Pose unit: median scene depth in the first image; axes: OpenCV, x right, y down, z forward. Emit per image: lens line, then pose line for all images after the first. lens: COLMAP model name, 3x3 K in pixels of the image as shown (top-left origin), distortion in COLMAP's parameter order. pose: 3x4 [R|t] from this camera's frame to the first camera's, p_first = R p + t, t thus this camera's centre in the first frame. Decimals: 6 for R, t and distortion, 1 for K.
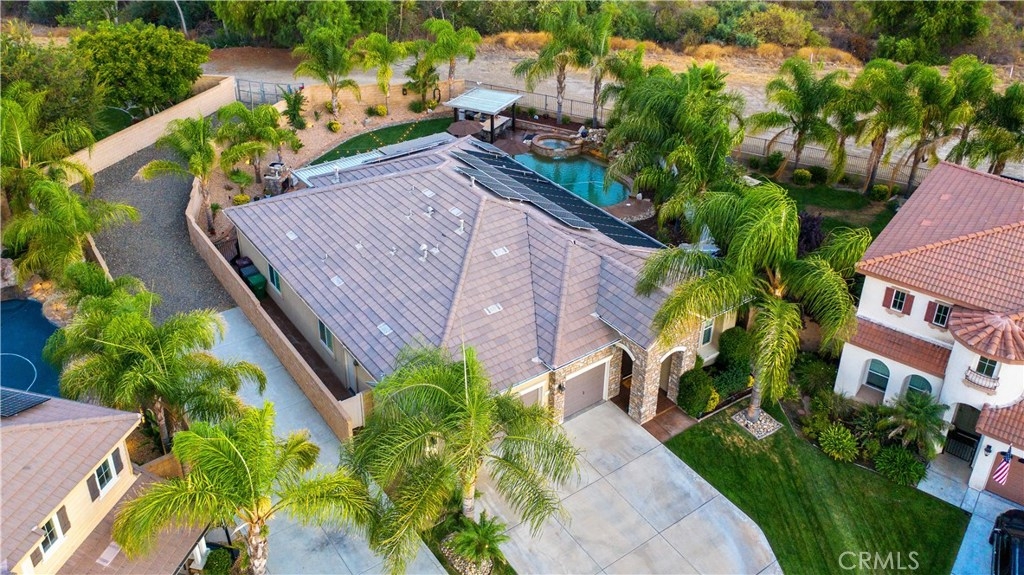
lens RADIAL K [[819.1, 0, 509.9], [0, 819.1, 210.5], [0, 0, 1]] dist [-0.000643, -0.000624]
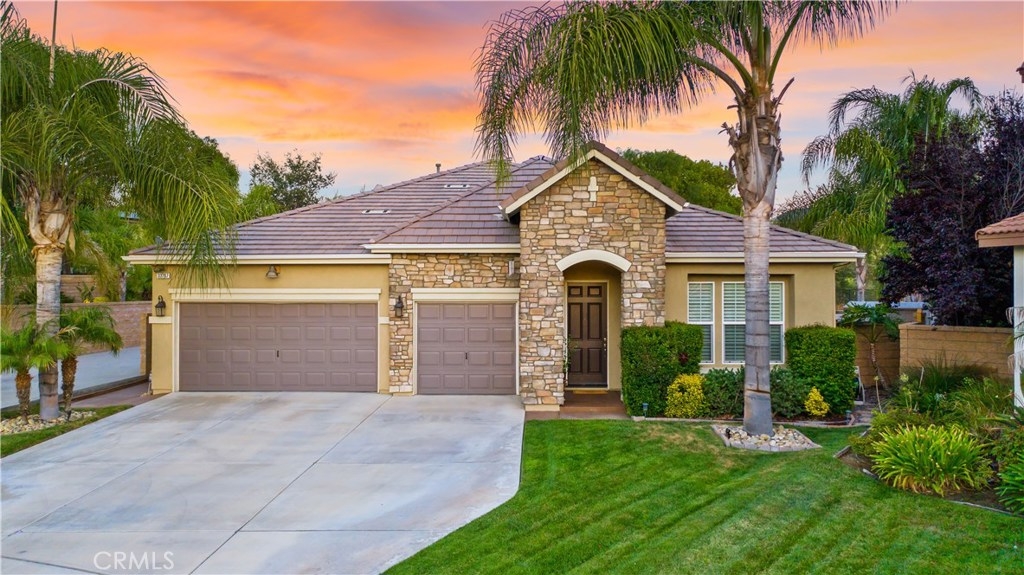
lens RADIAL K [[813.5, 0, 515.2], [0, 813.5, 283.2], [0, 0, 1]] dist [0.000460, 0.002294]
pose [[0.796898, -0.013482, -0.603963, 0.468159], [-0.263636, 0.891767, -0.367761, 0.386455], [0.543553, 0.452295, 0.707093, 0.621018]]
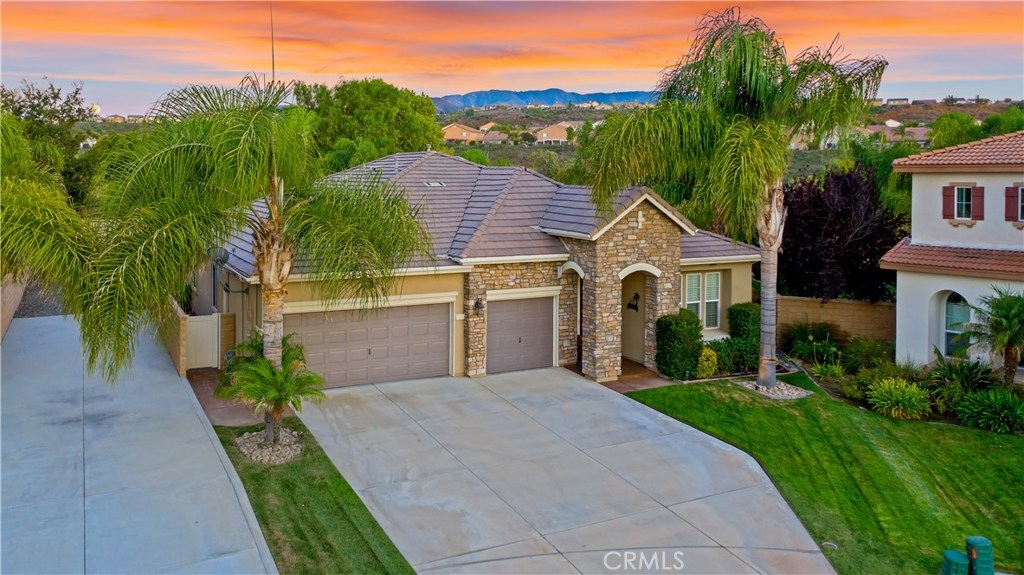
lens RADIAL K [[832.5, 0, 508.8], [0, 832.5, 193.9], [0, 0, 1]] dist [0.000631, 0.003982]
pose [[0.988332, -0.002558, -0.152292, 0.197555], [-0.063183, 0.902889, -0.425205, 0.430402], [0.138591, 0.429866, 0.892193, 0.305163]]
